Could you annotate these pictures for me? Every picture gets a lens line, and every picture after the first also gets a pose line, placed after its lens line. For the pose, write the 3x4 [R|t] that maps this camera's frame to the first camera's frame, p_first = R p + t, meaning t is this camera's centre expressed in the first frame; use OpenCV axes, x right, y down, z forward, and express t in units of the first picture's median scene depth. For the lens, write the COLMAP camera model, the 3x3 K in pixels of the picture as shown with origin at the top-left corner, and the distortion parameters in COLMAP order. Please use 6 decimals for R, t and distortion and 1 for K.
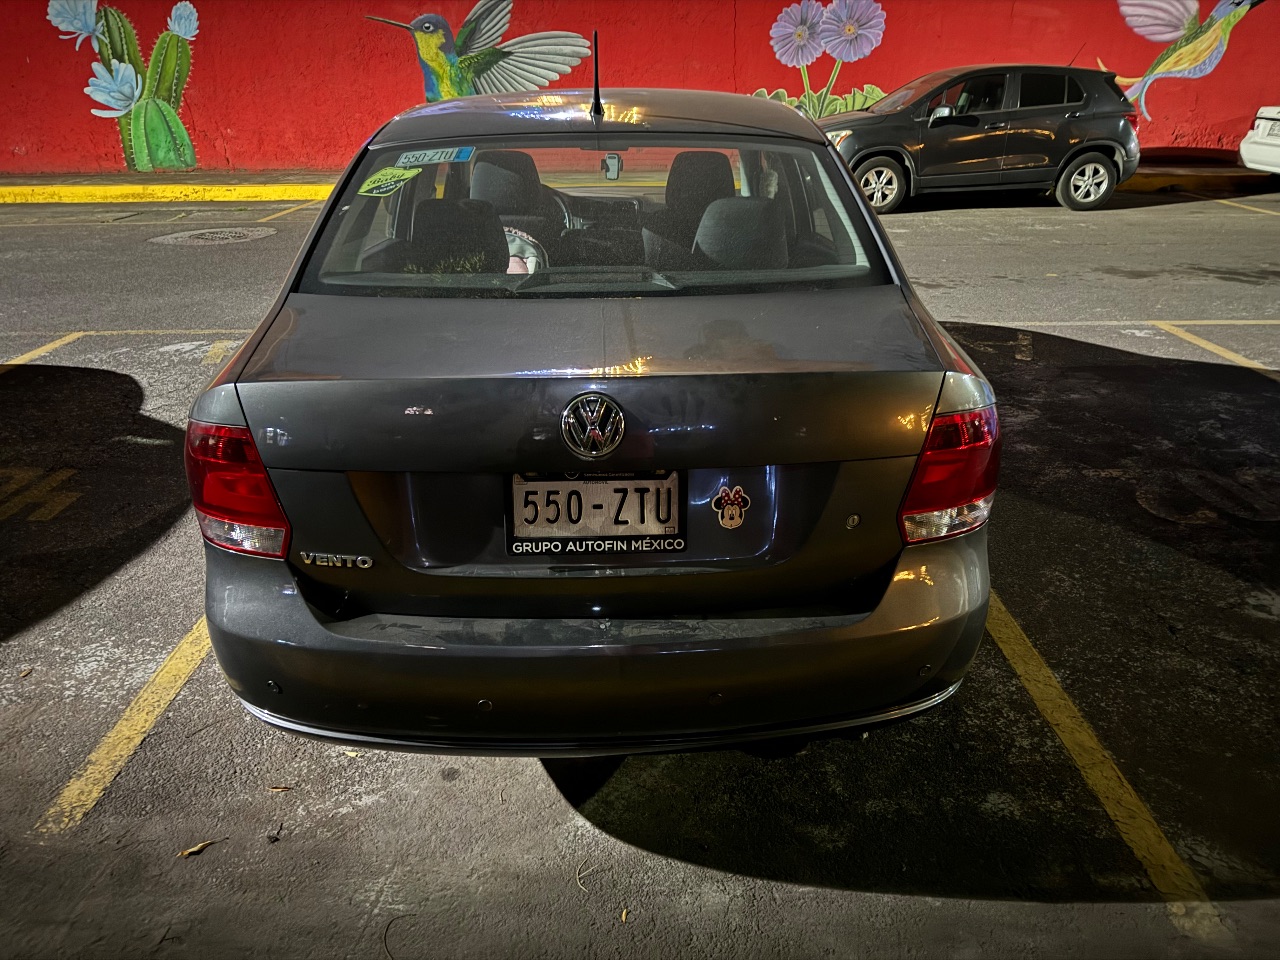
lens RADIAL K [[907.8, 0, 640.9], [0, 907.8, 462.2], [0, 0, 1]] dist [0.019206, -0.023676]
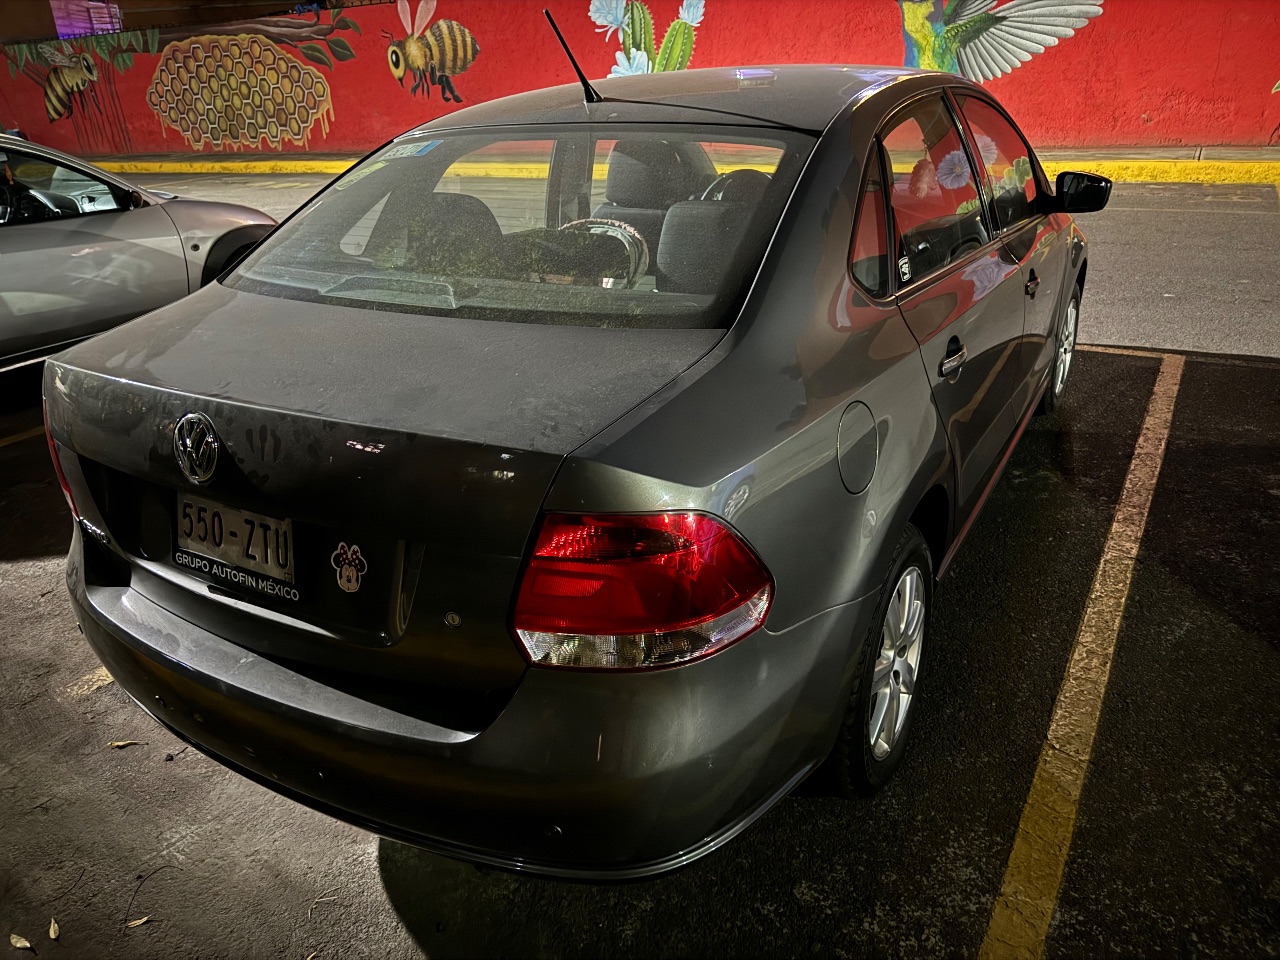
lens RADIAL K [[907.1, 0, 640.0], [0, 907.1, 480.0], [0, 0, 1]] dist [-0.001127, -0.006421]
pose [[0.847348, 0.183919, -0.498173, 0.083321], [-0.162714, 0.982908, 0.086115, -0.016861], [0.505496, 0.008090, 0.862791, 0.044772]]
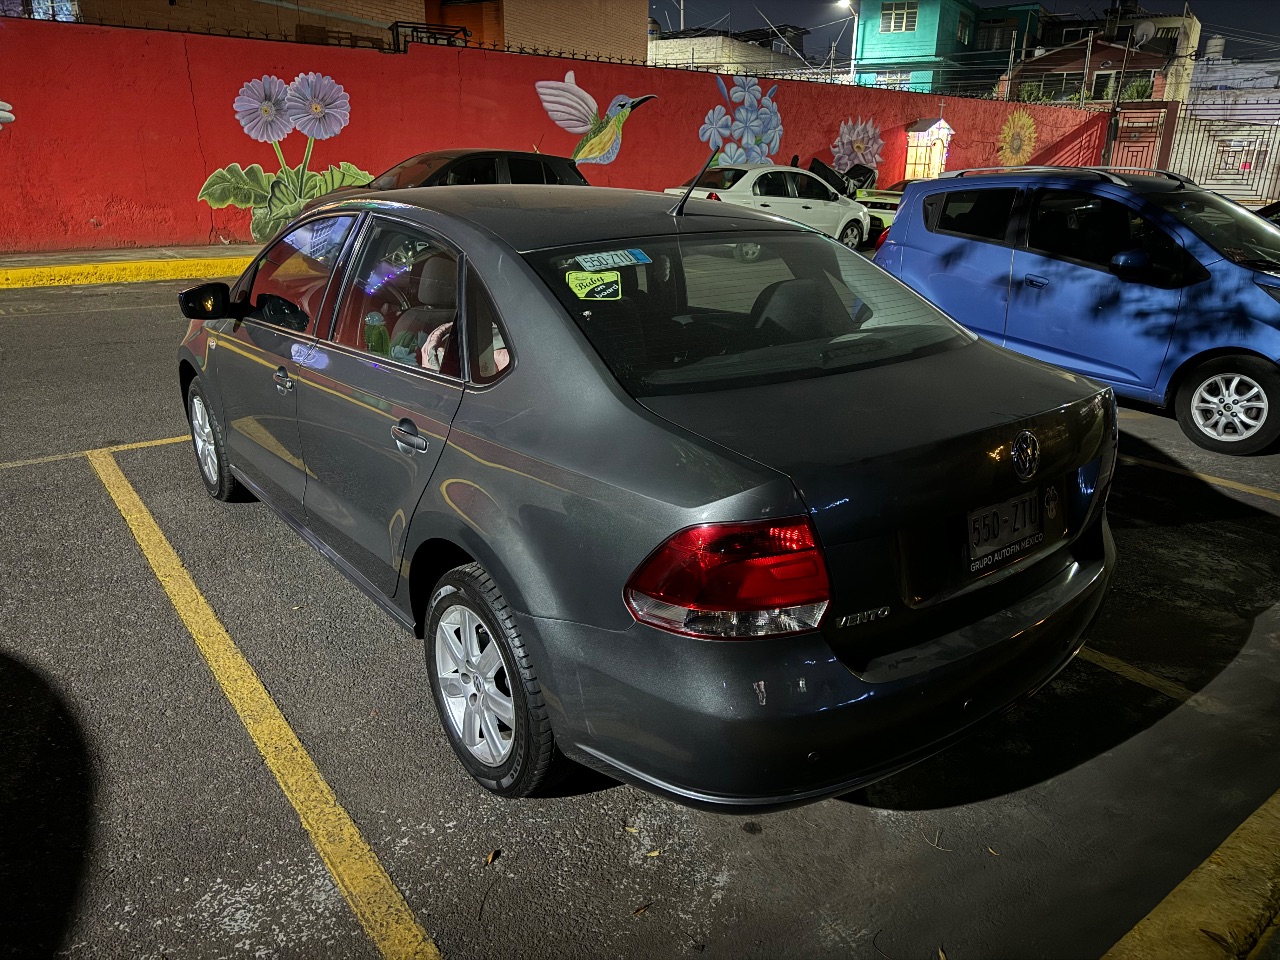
lens RADIAL K [[898.1, 0, 640.0], [0, 898.1, 480.0], [0, 0, 1]] dist [0.004611, -0.013547]
pose [[0.799814, -0.177016, 0.573553, -0.128909], [0.205247, 0.978583, 0.015805, -0.014653], [-0.564066, 0.105079, 0.819016, 0.027446]]
